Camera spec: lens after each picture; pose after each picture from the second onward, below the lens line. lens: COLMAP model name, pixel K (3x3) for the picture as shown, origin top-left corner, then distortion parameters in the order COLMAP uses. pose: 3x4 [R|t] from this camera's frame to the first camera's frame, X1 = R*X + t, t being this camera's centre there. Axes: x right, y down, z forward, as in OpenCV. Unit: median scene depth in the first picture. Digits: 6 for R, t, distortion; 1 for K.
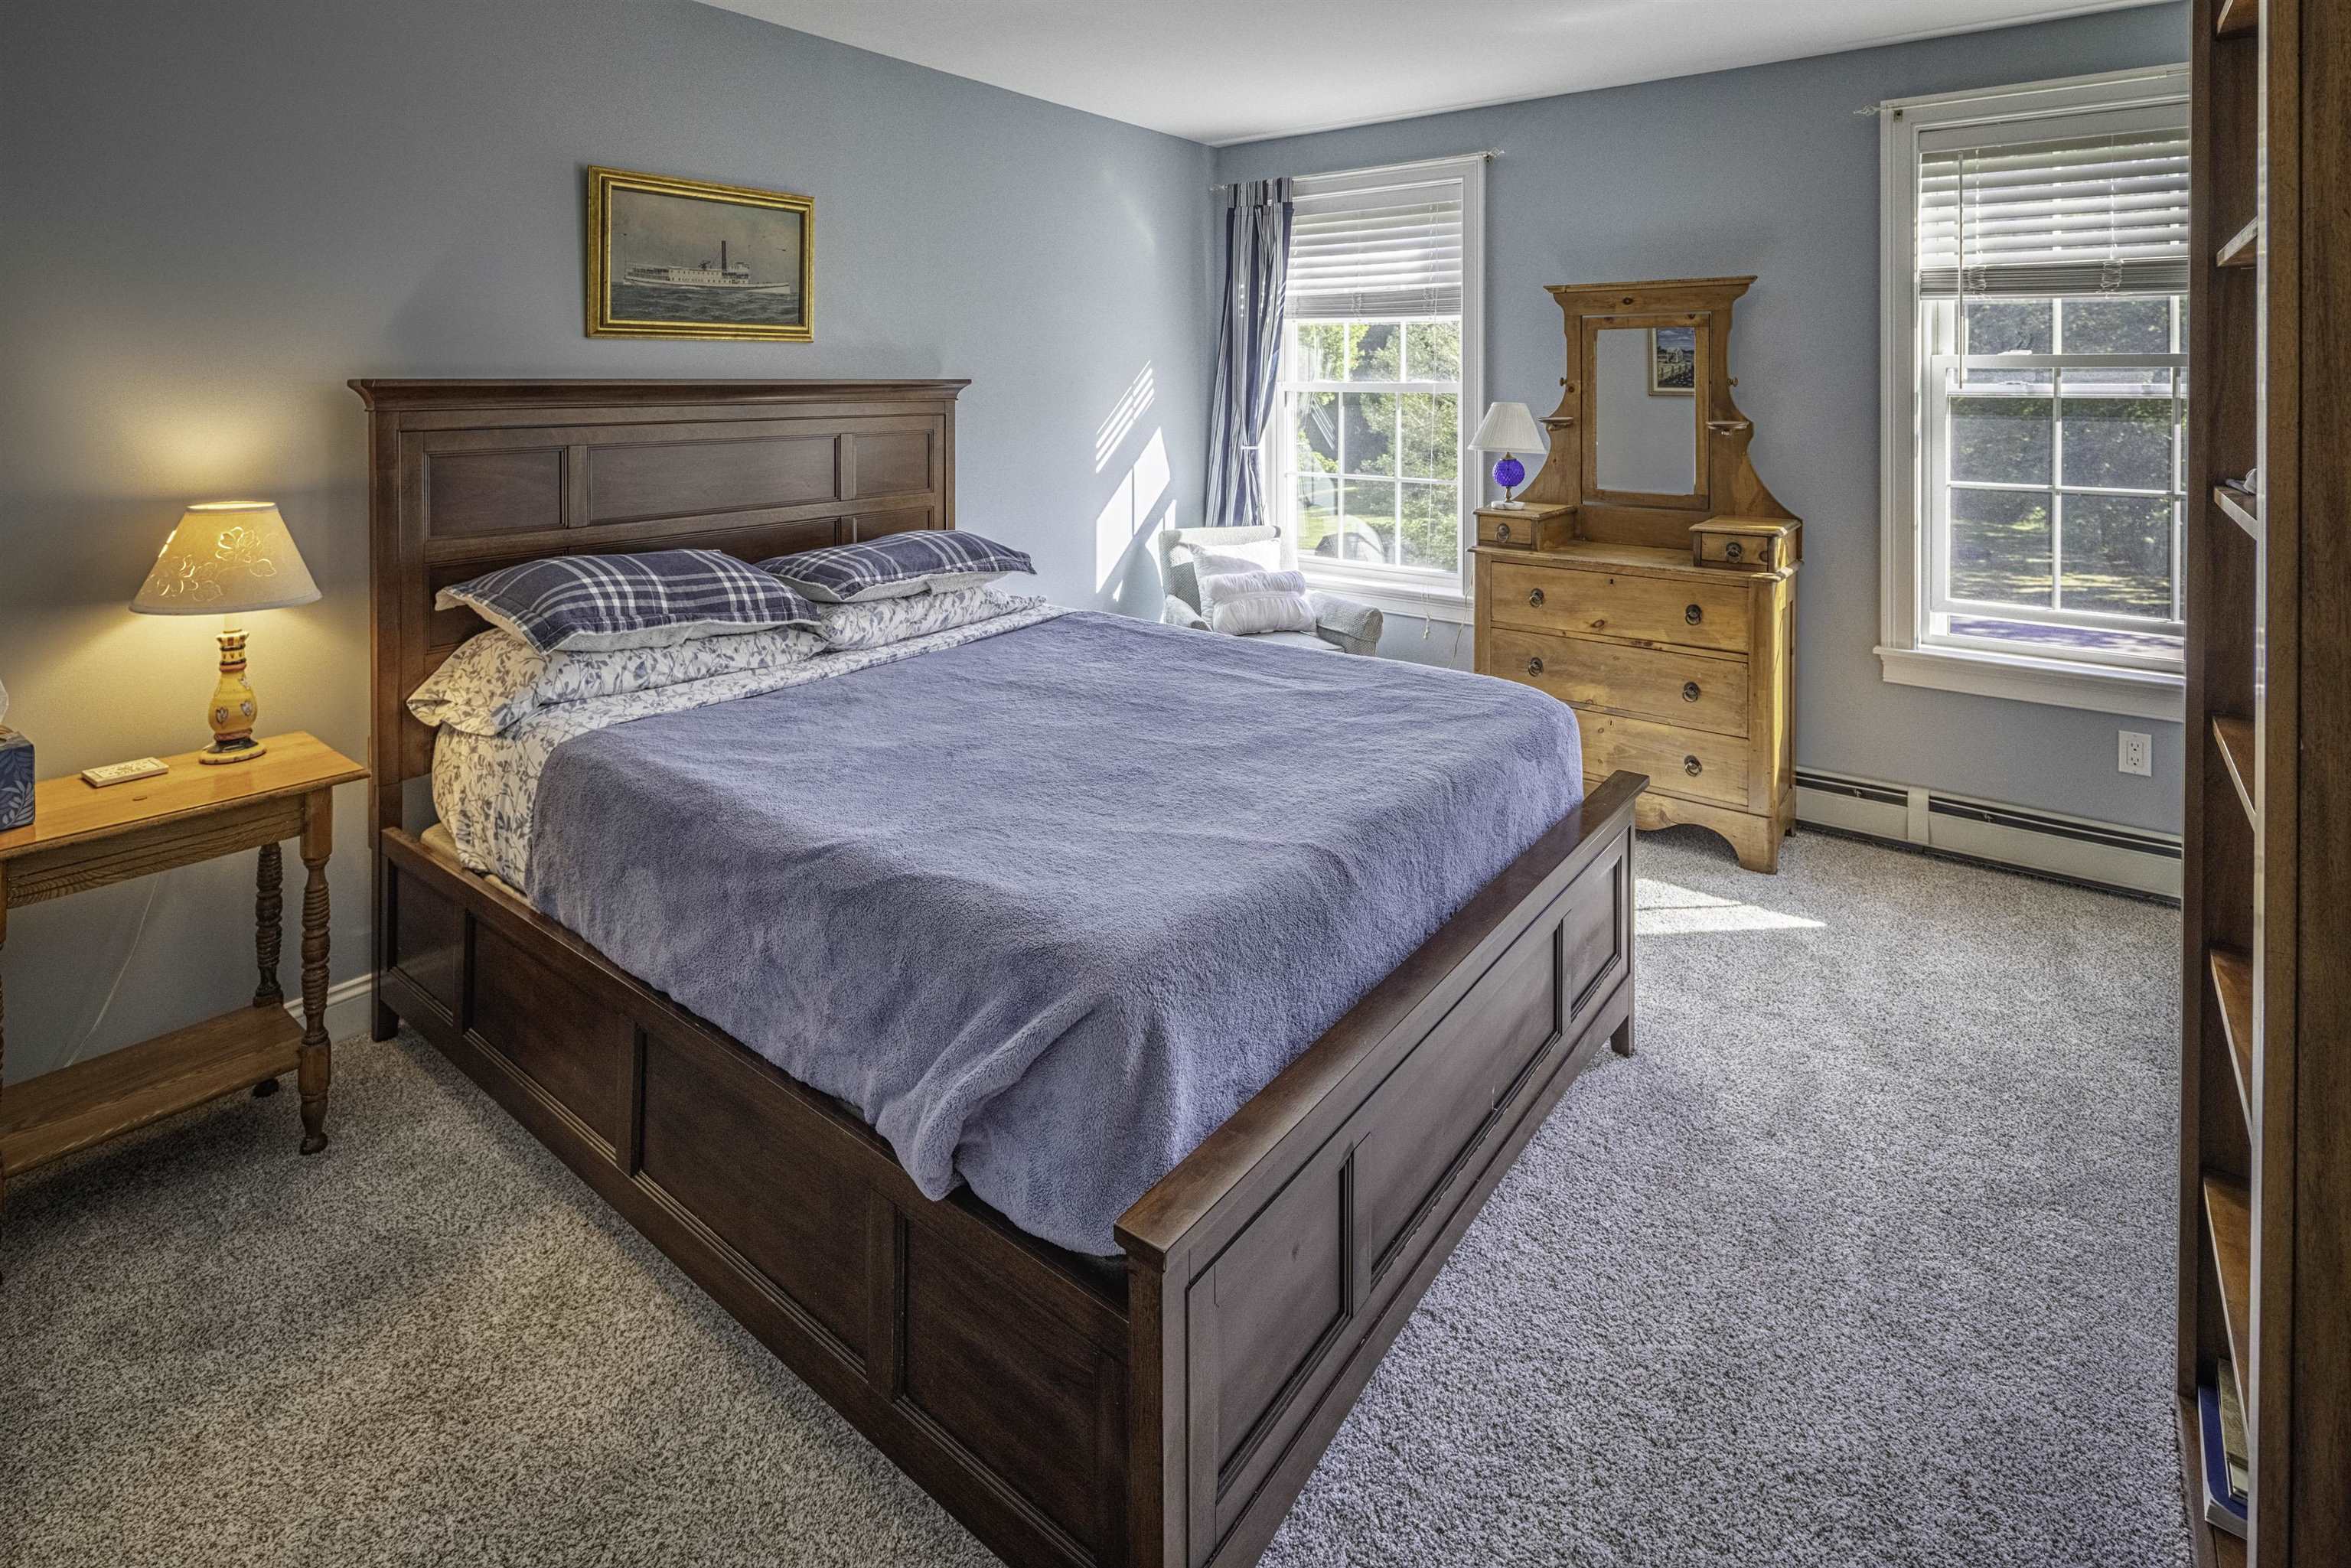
lens RADIAL K [[1200.7, 0, 1176.1], [0, 1200.7, 787.3], [0, 0, 1]] dist [0.001461, 0.000248]
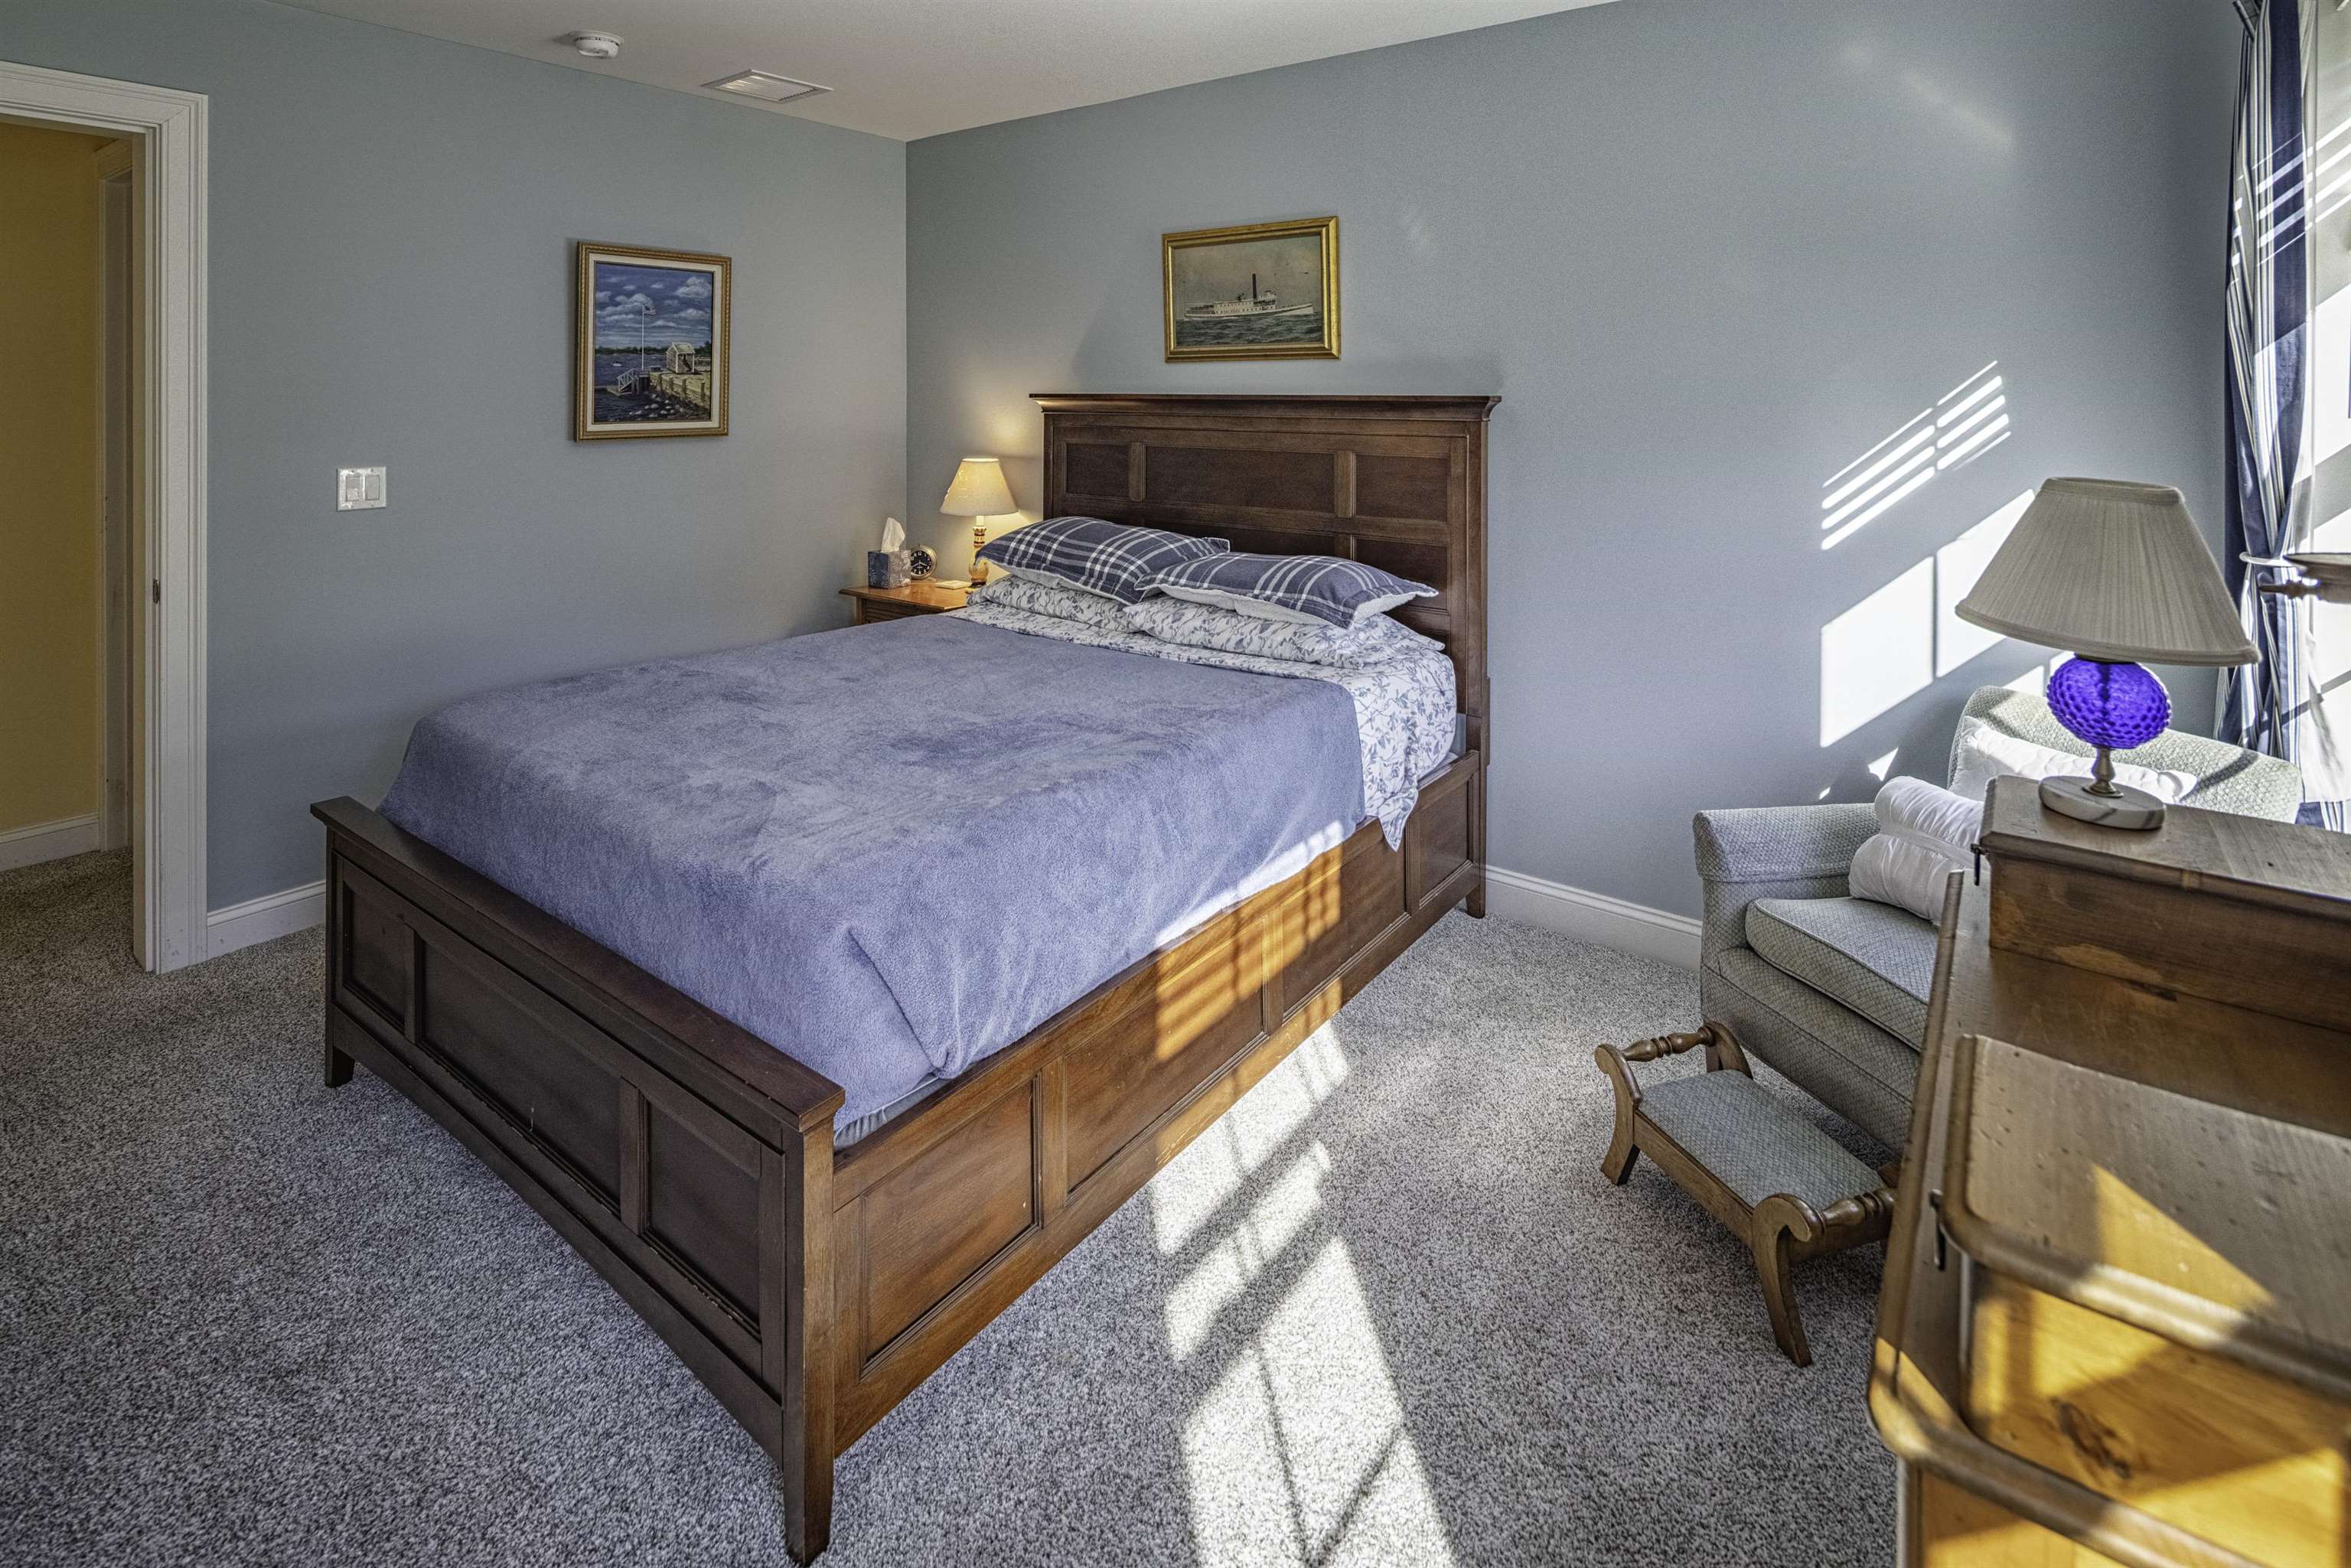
lens RADIAL K [[1200.7, 0, 1176.3], [0, 1200.7, 779.0], [0, 0, 1]] dist [0.001461, 0.000248]
pose [[-0.087239, 0.316345, -0.944624, 0.825764], [-0.318344, 0.889666, 0.327340, -0.369600], [0.943952, 0.329273, 0.023093, 1.036629]]
